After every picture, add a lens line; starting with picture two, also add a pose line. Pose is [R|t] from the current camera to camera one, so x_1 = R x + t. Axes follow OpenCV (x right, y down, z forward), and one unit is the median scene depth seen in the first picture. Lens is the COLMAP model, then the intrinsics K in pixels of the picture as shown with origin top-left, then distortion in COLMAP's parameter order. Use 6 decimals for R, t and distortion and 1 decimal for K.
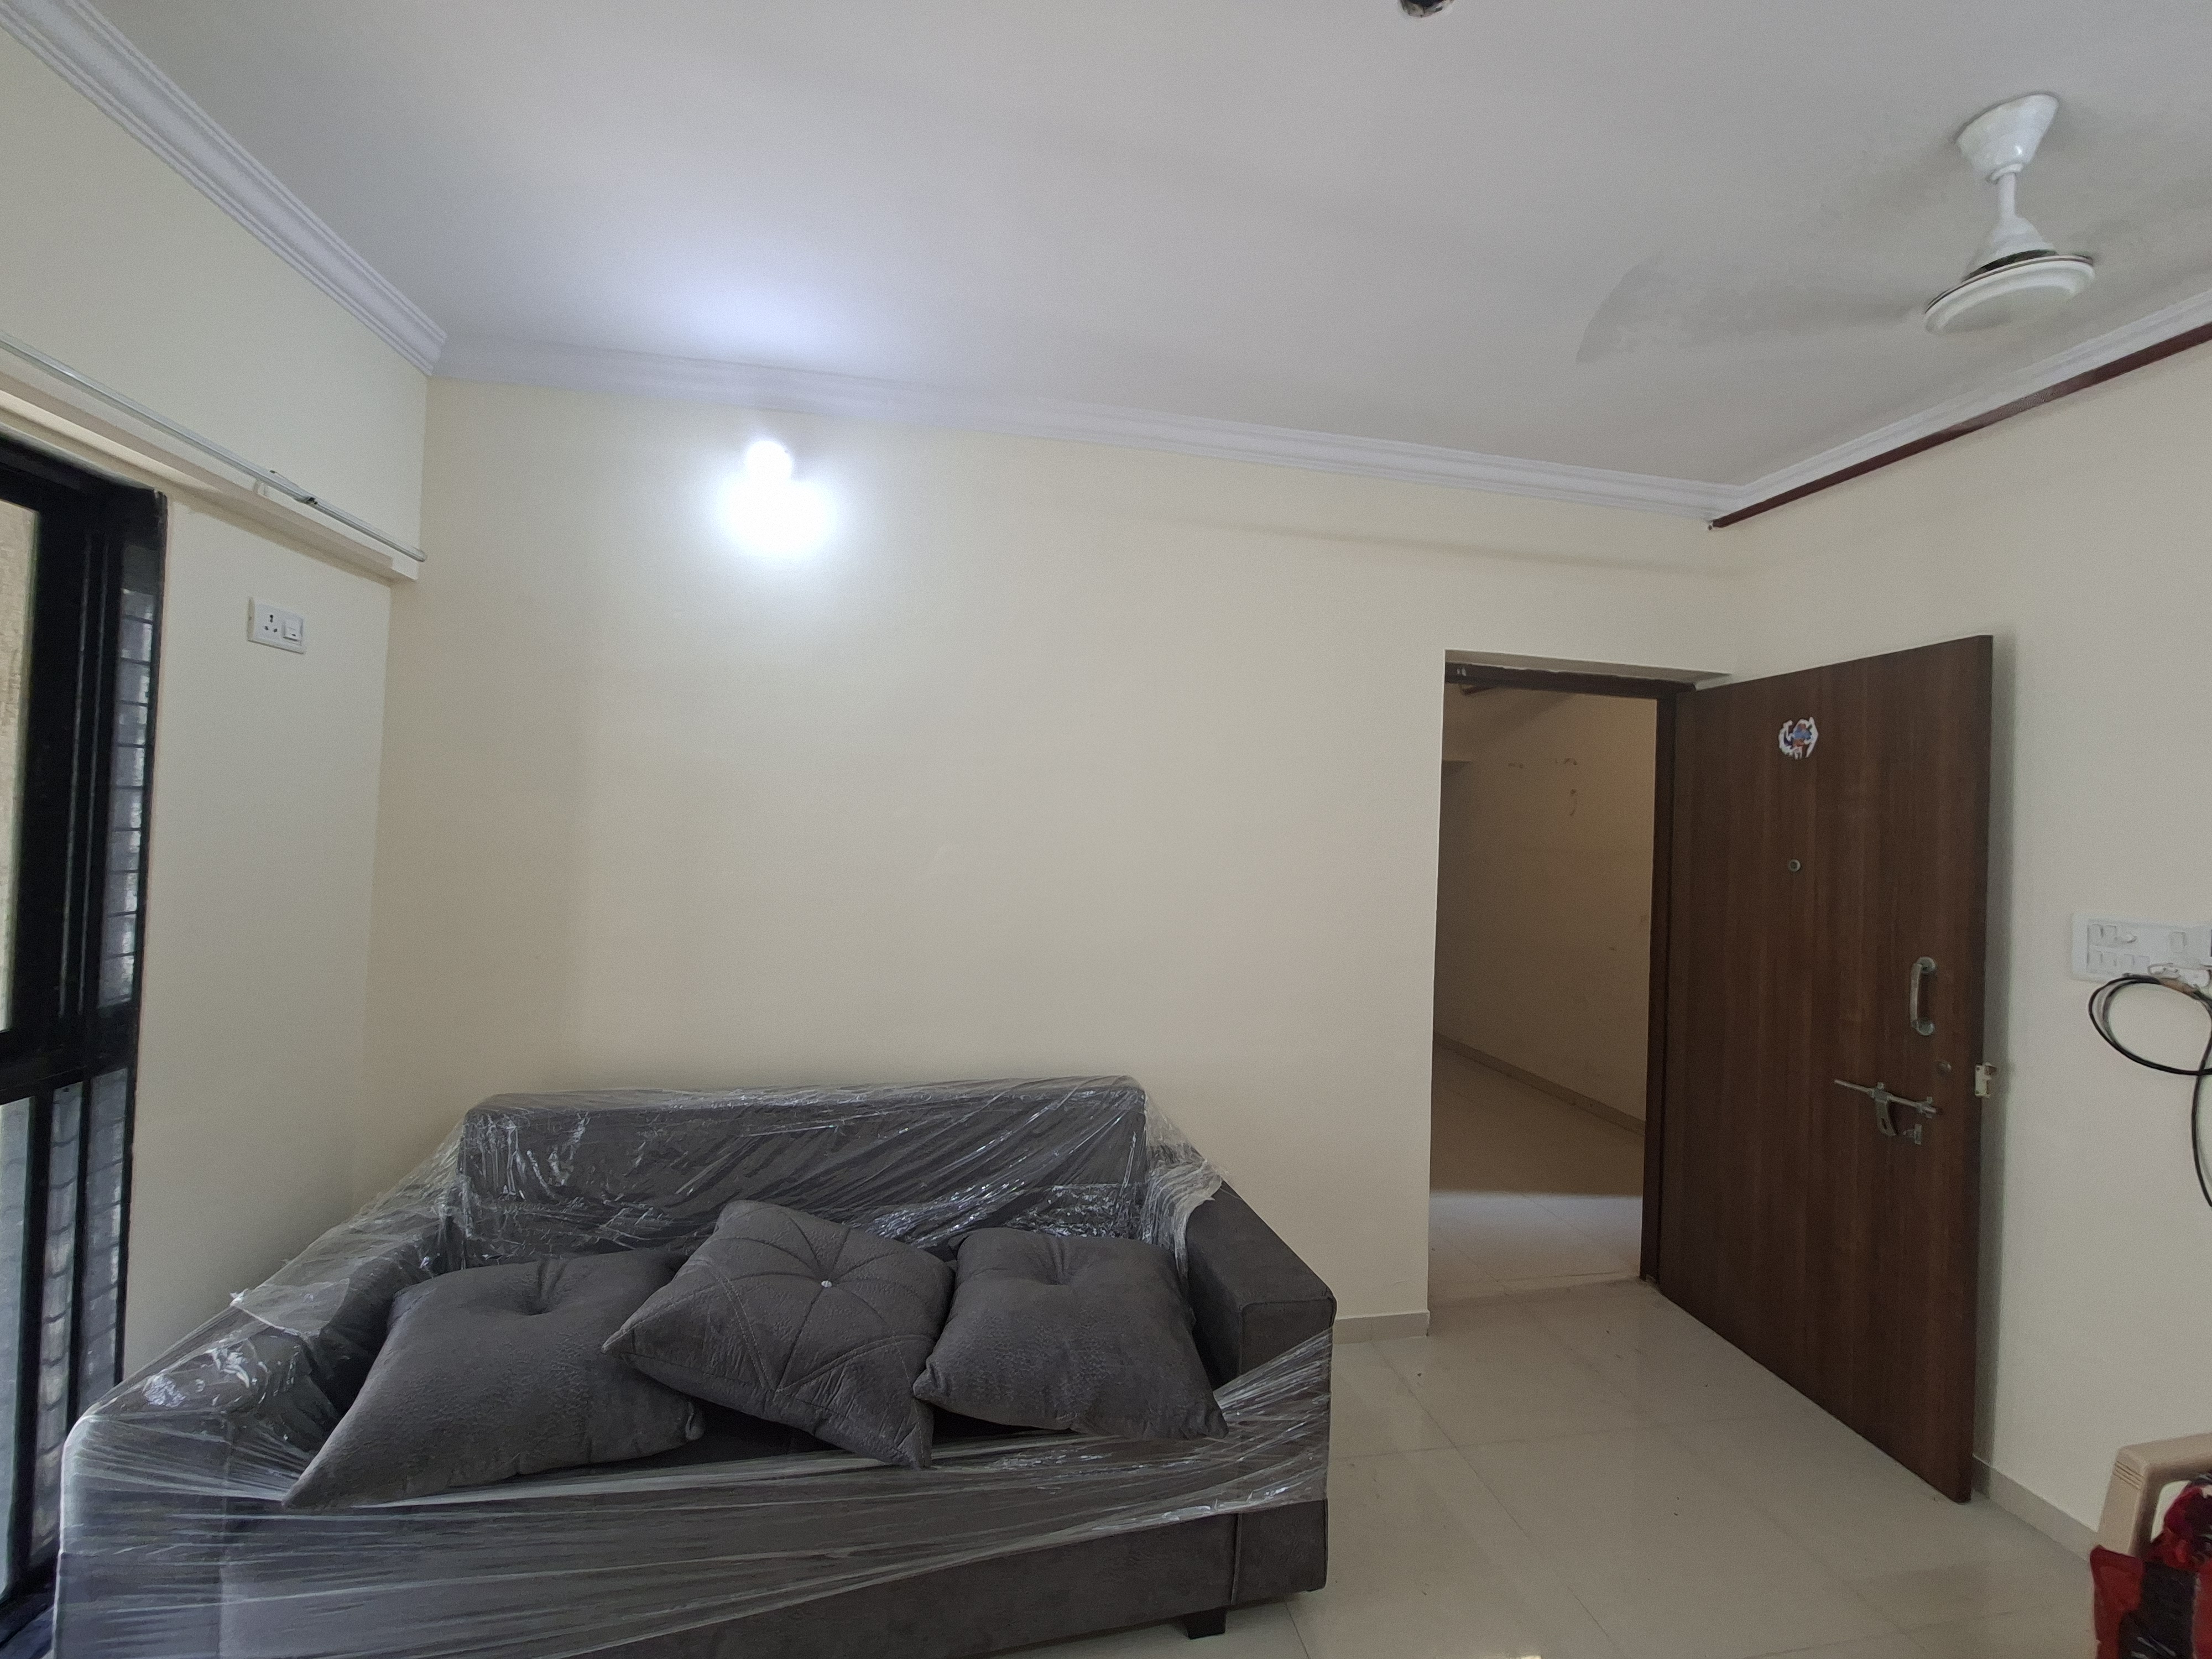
lens RADIAL K [[869.9, 0, 1104.2], [0, 869.9, 815.1], [0, 0, 1]] dist [-0.007696, 0.000722]
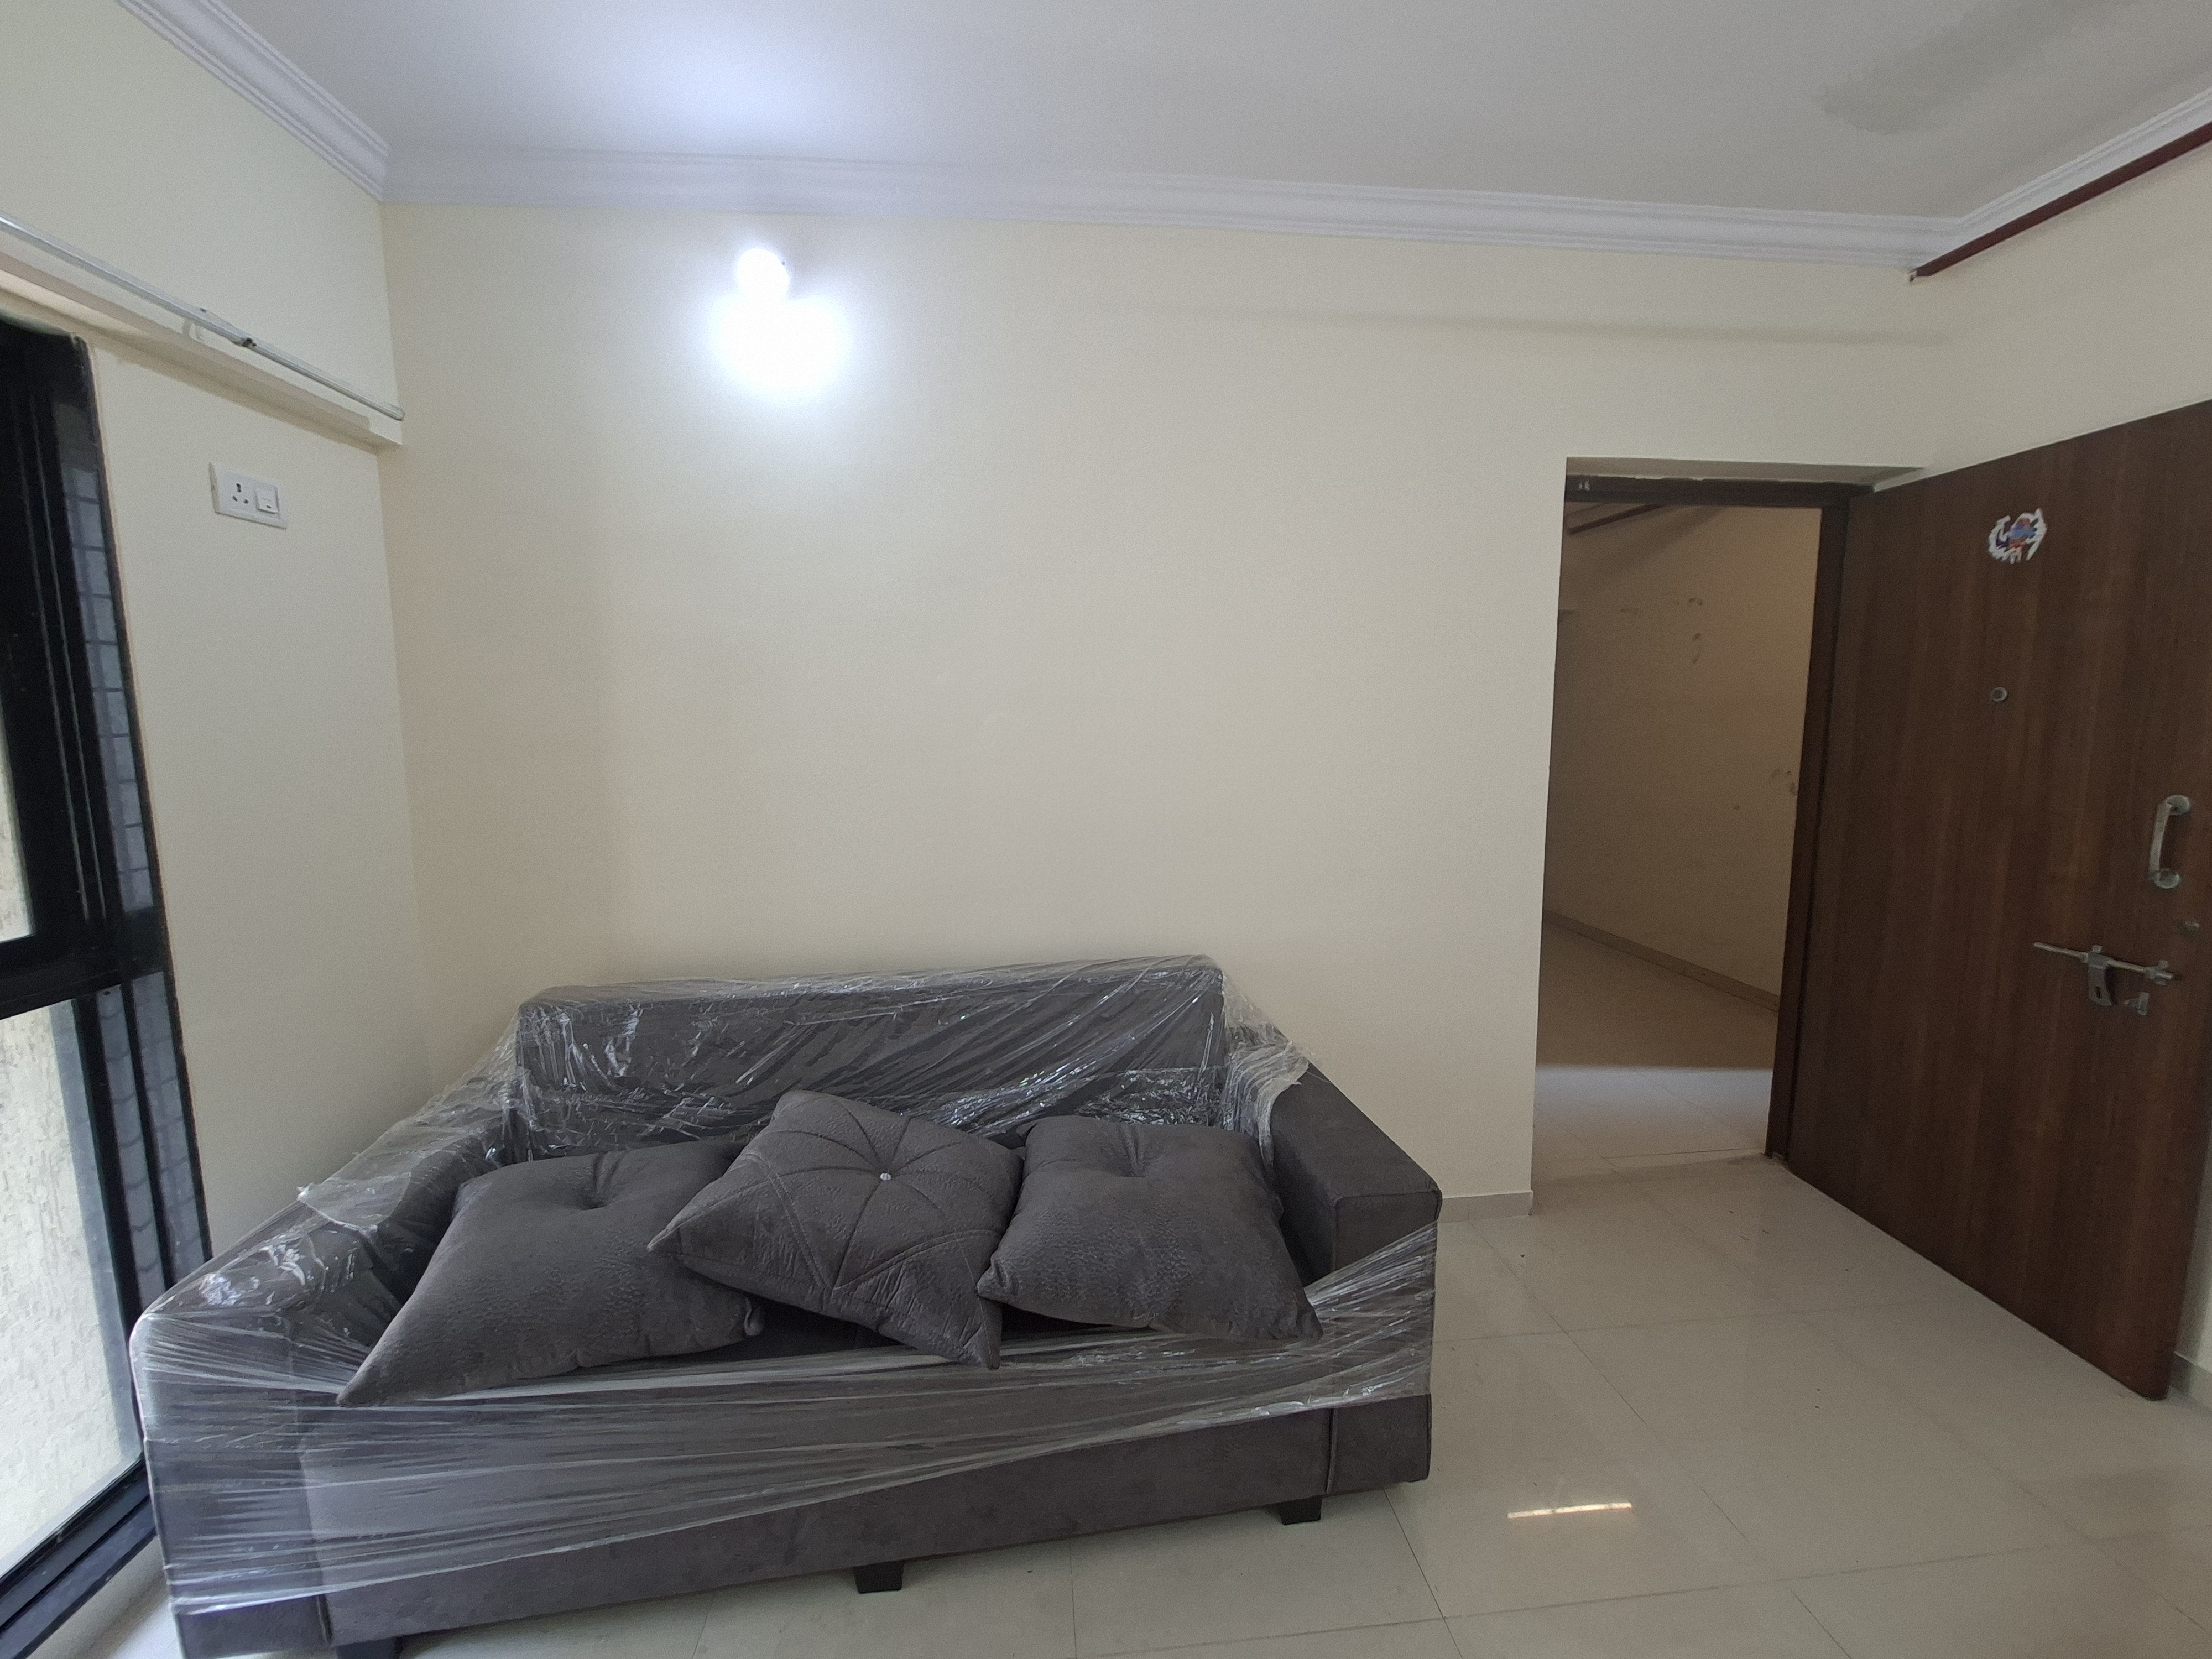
lens RADIAL K [[869.9, 0, 1104.2], [0, 869.9, 815.1], [0, 0, 1]] dist [-0.007696, 0.000722]
pose [[0.995624, -0.034134, -0.086997, 0.010244], [0.045287, 0.990527, 0.129638, 0.036221], [0.081748, -0.133011, 0.987738, 0.126497]]
